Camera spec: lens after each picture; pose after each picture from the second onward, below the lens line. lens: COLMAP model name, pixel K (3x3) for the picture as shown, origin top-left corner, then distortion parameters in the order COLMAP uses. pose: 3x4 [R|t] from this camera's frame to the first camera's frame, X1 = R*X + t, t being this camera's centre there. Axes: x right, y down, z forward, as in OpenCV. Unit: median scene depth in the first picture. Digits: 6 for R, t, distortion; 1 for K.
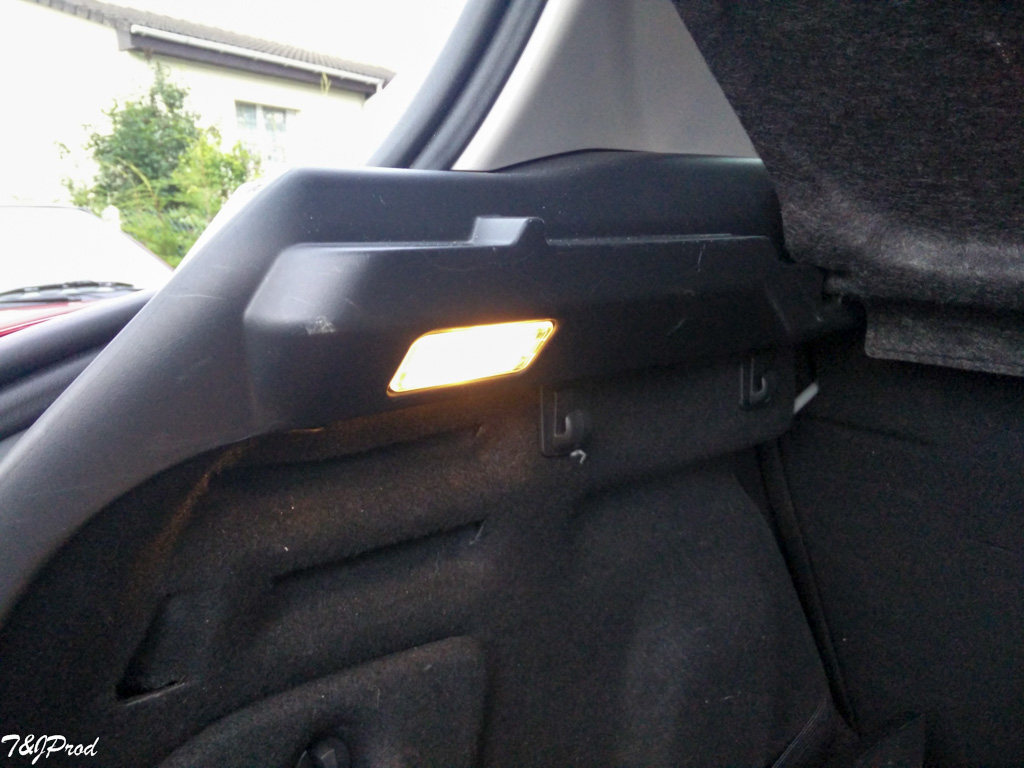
lens RADIAL K [[823.8, 0, 512.0], [0, 823.8, 384.0], [0, 0, 1]] dist [0.012876, -0.011514]
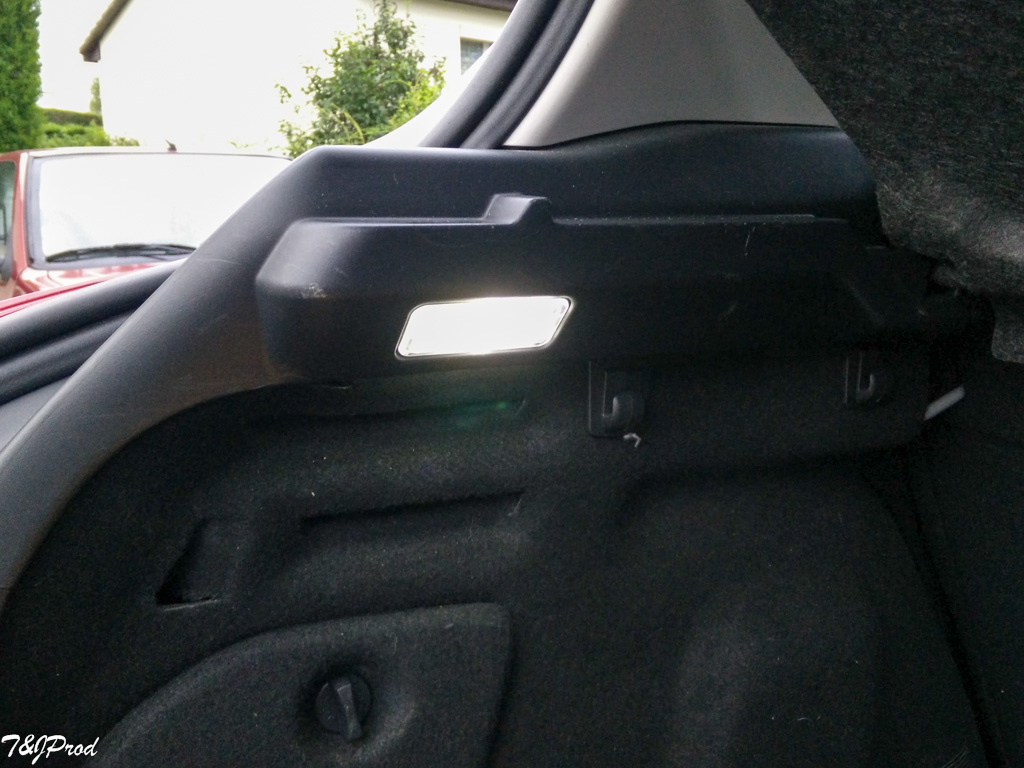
lens RADIAL K [[954.8, 0, 512.0], [0, 954.8, 384.0], [0, 0, 1]] dist [-0.001326, 0.007996]
pose [[0.967406, 0.073138, -0.242440, 0.239758], [-0.068654, 0.997278, 0.026902, 0.001884], [0.243747, -0.009380, 0.969793, -0.141290]]
